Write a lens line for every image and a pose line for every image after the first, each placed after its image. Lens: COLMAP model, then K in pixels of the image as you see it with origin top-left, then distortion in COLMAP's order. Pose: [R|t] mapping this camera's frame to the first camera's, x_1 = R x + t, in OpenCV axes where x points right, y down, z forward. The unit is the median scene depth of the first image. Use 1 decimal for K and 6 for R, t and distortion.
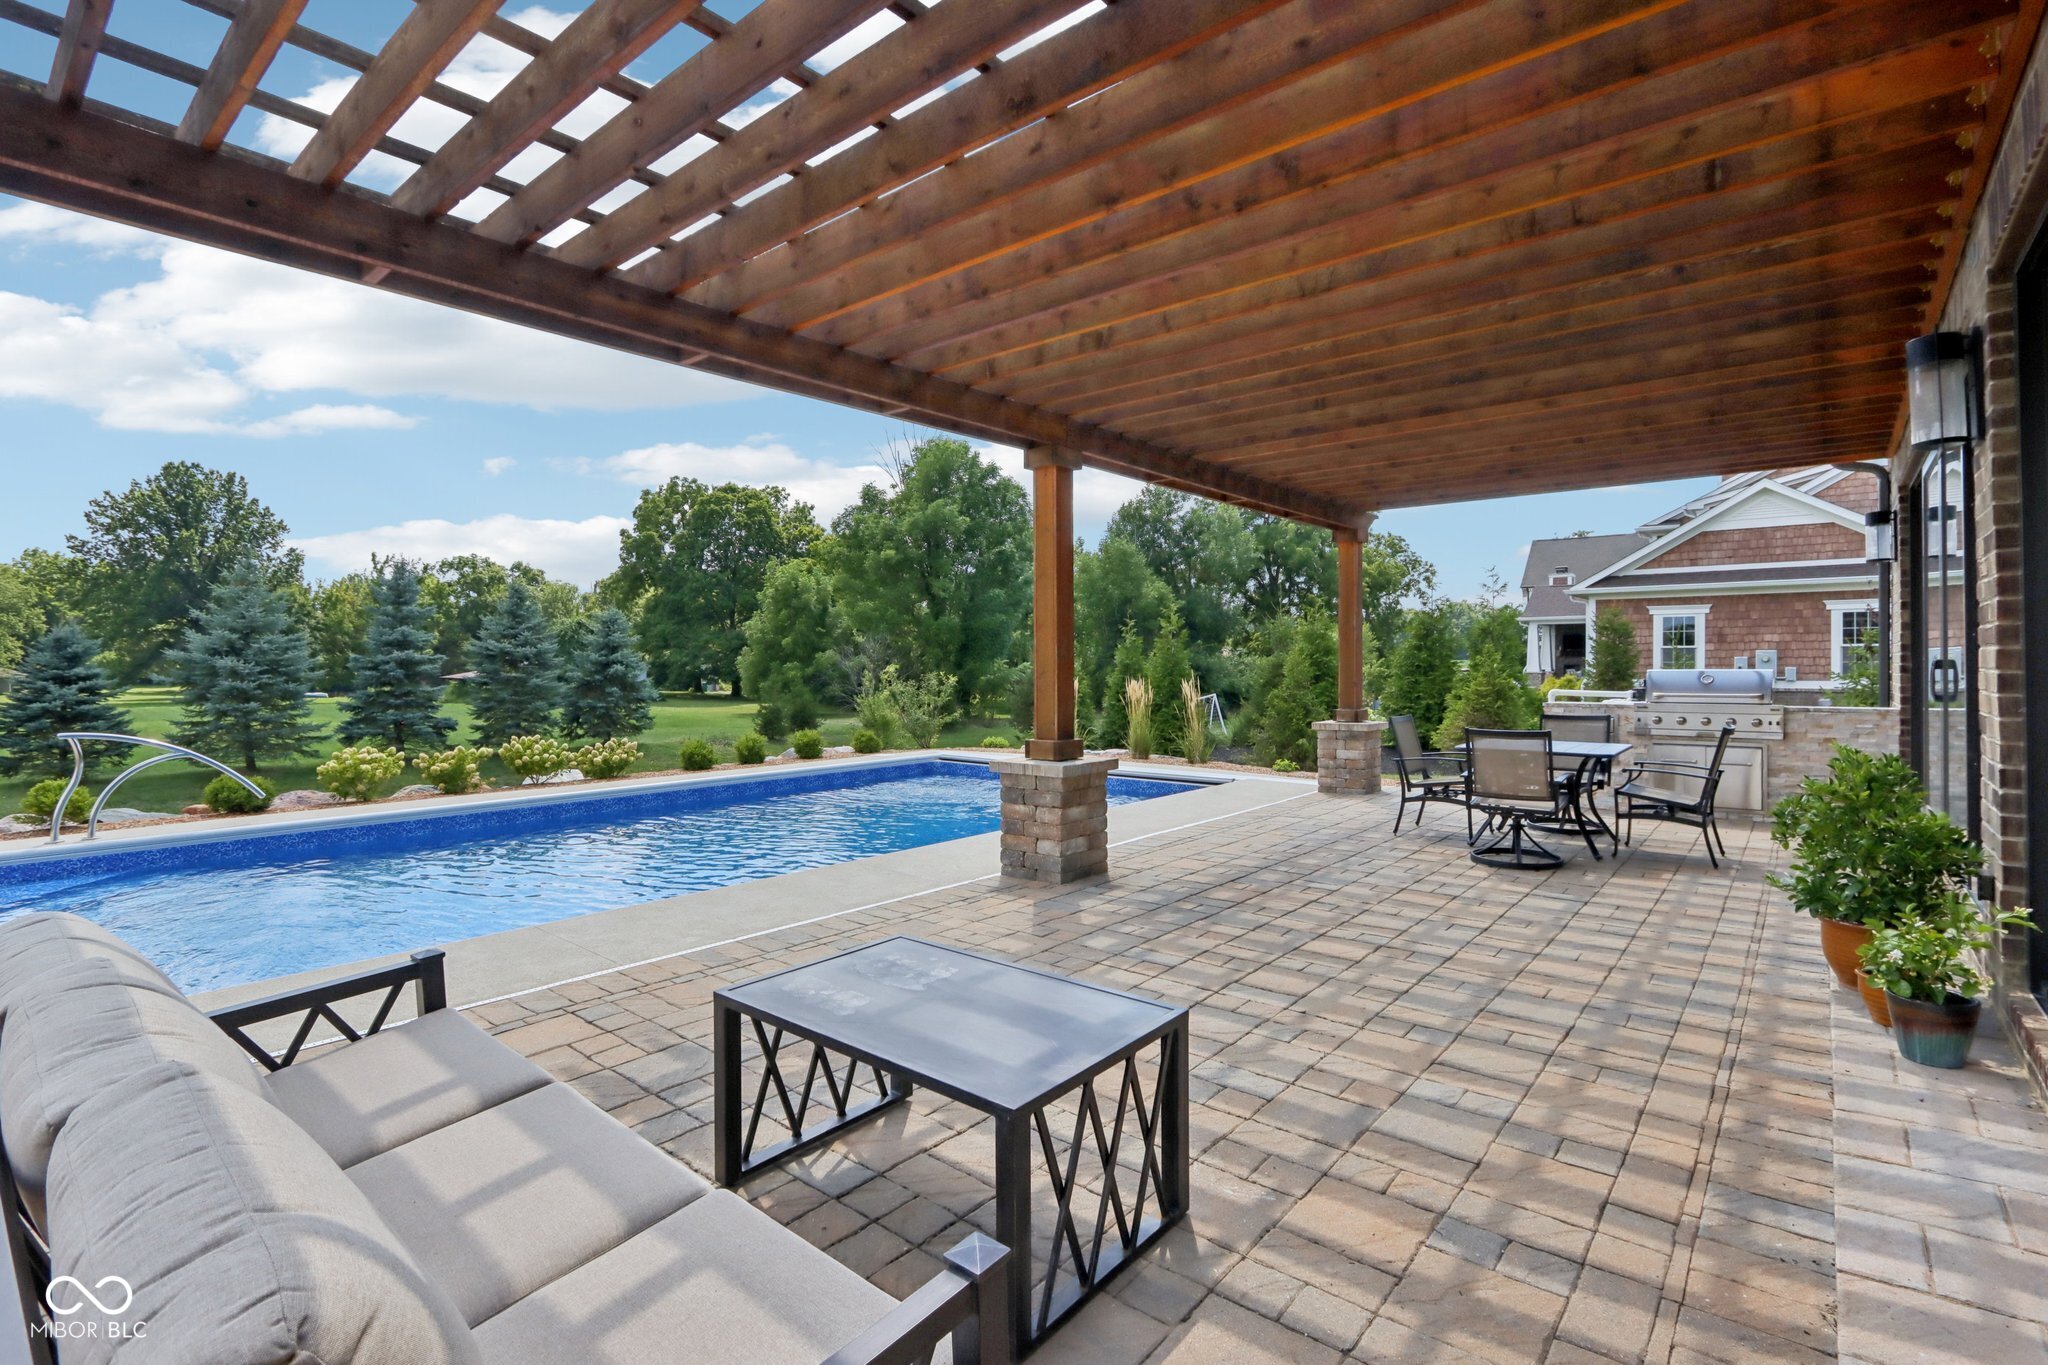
lens RADIAL K [[953.0, 0, 1027.8], [0, 953.0, 676.2], [0, 0, 1]] dist [-0.017524, 0.000555]
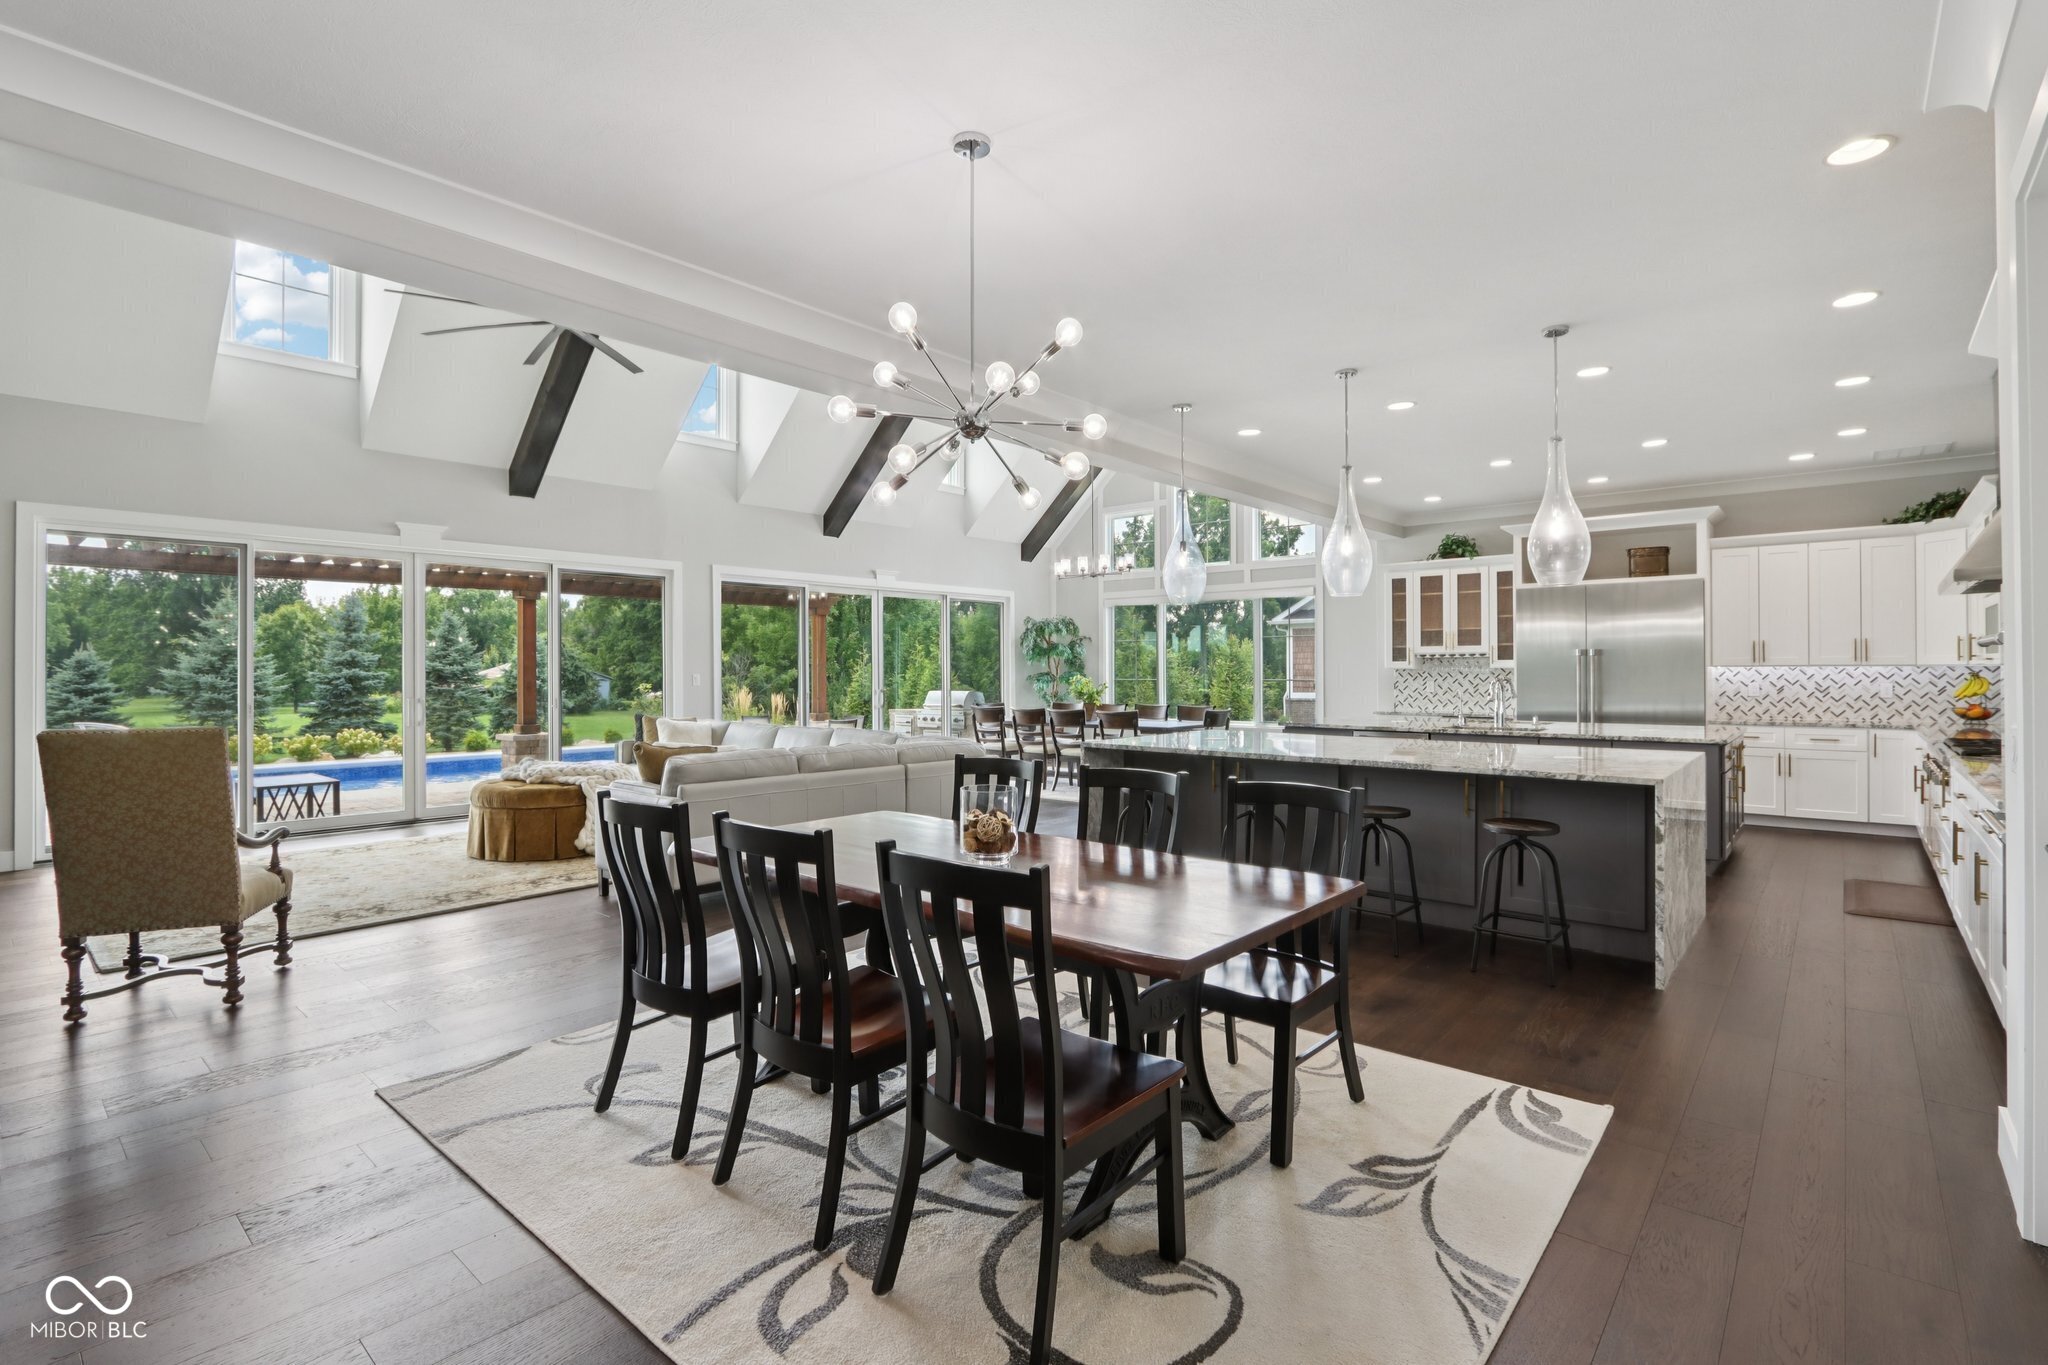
lens RADIAL K [[953.5, 0, 1024.9], [0, 953.5, 671.6], [0, 0, 1]] dist [-0.014664, -0.000028]
pose [[0.999875, 0.000230, -0.015827, 0.253860], [-0.000477, 0.999879, -0.015545, -0.004500], [0.015822, 0.015550, 0.999754, -0.241099]]
